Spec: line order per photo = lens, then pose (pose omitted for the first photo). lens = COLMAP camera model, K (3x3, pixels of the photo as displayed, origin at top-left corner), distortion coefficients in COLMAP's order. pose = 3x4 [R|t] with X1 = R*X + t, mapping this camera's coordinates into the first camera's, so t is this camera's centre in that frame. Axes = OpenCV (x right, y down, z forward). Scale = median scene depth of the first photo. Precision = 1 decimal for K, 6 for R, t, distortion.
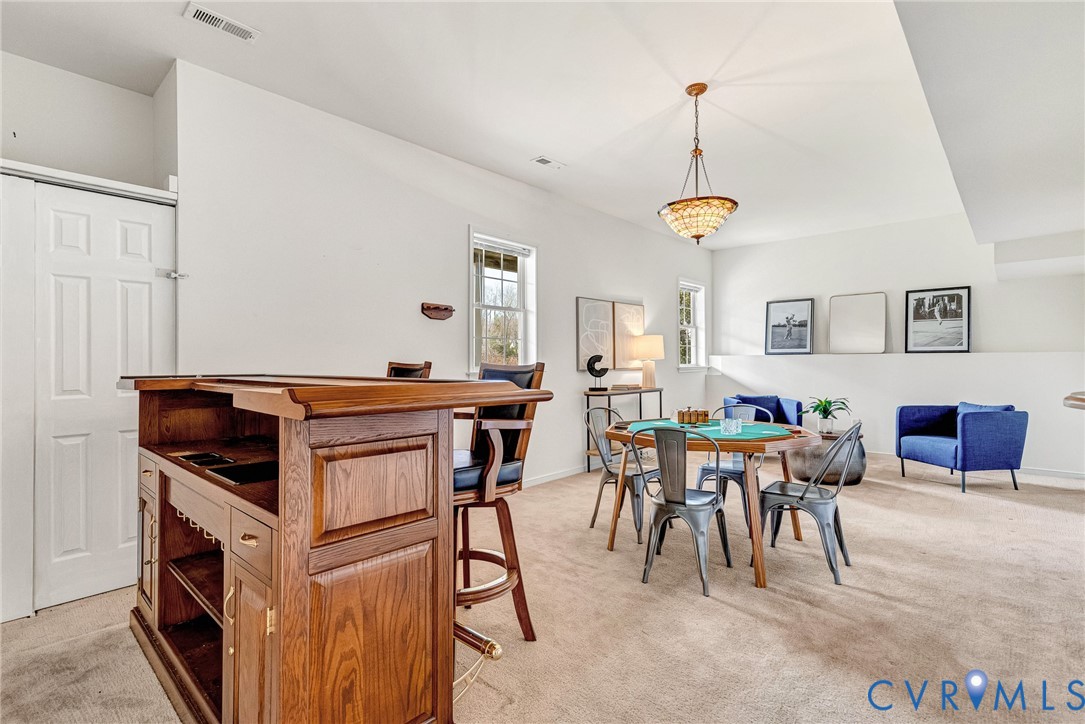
lens RADIAL K [[522.4, 0, 541.0], [0, 522.4, 359.6], [0, 0, 1]] dist [0.014443, -0.003312]
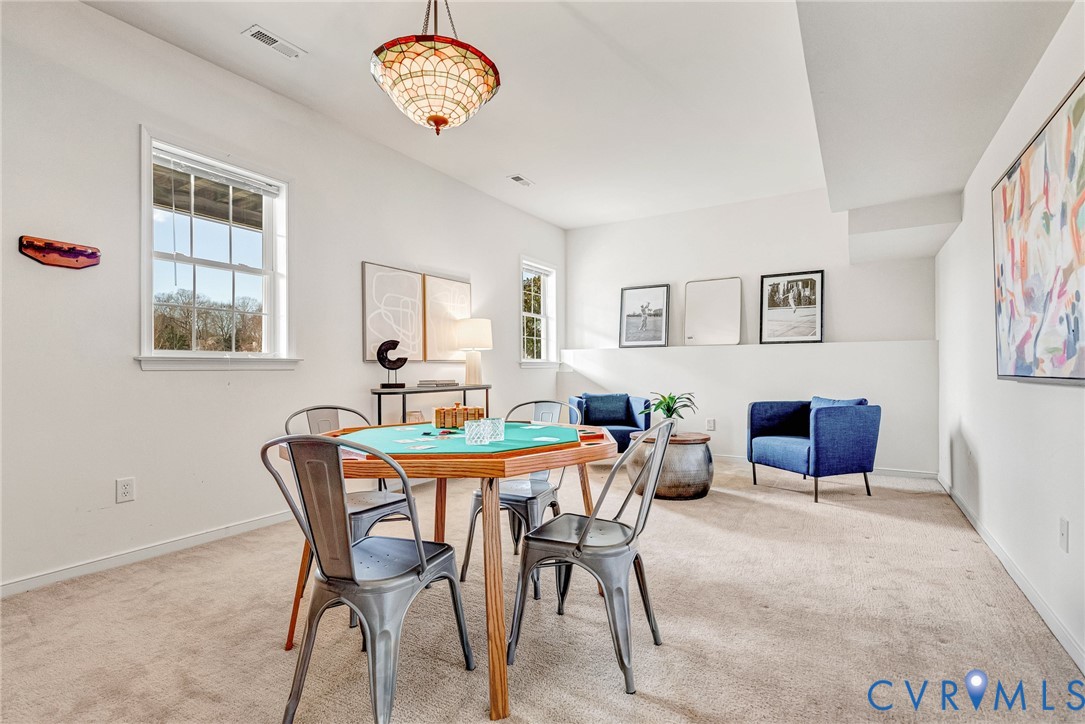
lens RADIAL K [[522.4, 0, 544.9], [0, 522.4, 369.7], [0, 0, 1]] dist [0.014443, -0.003312]
pose [[0.980564, -0.000756, 0.196200, 0.197741], [-0.000144, 0.999990, 0.004575, 0.033722], [-0.196201, -0.004515, 0.980553, 0.245243]]
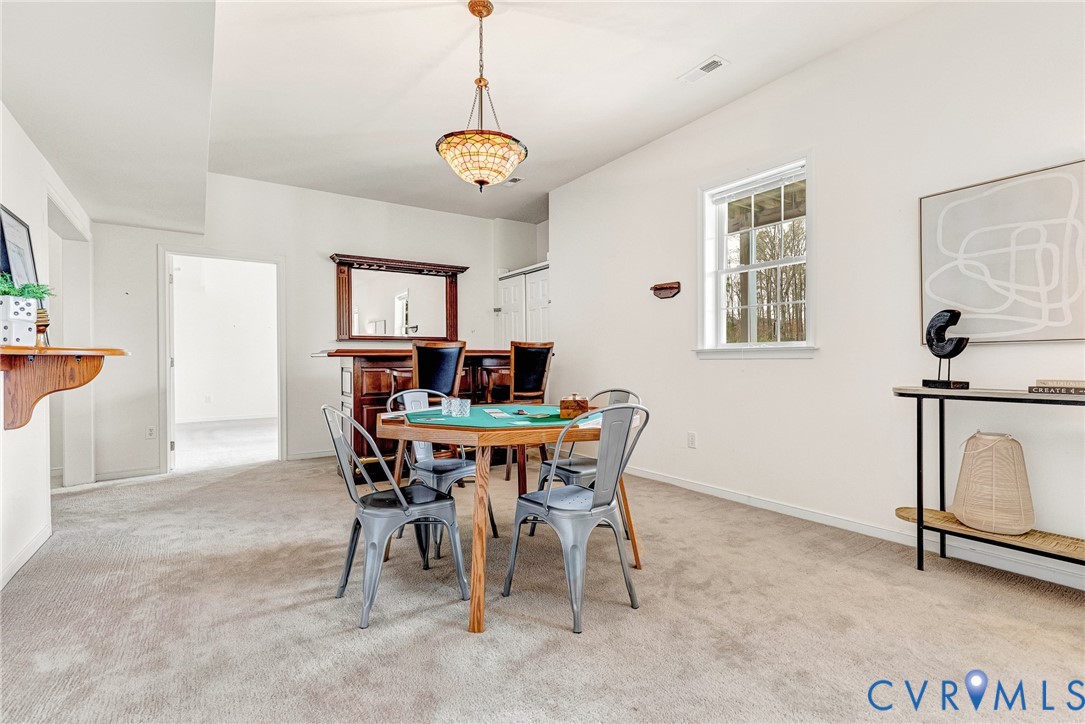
lens RADIAL K [[522.4, 0, 540.8], [0, 522.4, 366.5], [0, 0, 1]] dist [0.014443, -0.003312]
pose [[-0.252969, 0.016391, -0.967336, 0.726021], [0.010347, 0.999845, 0.014236, 0.034310], [0.967419, -0.006408, -0.253099, 0.860969]]
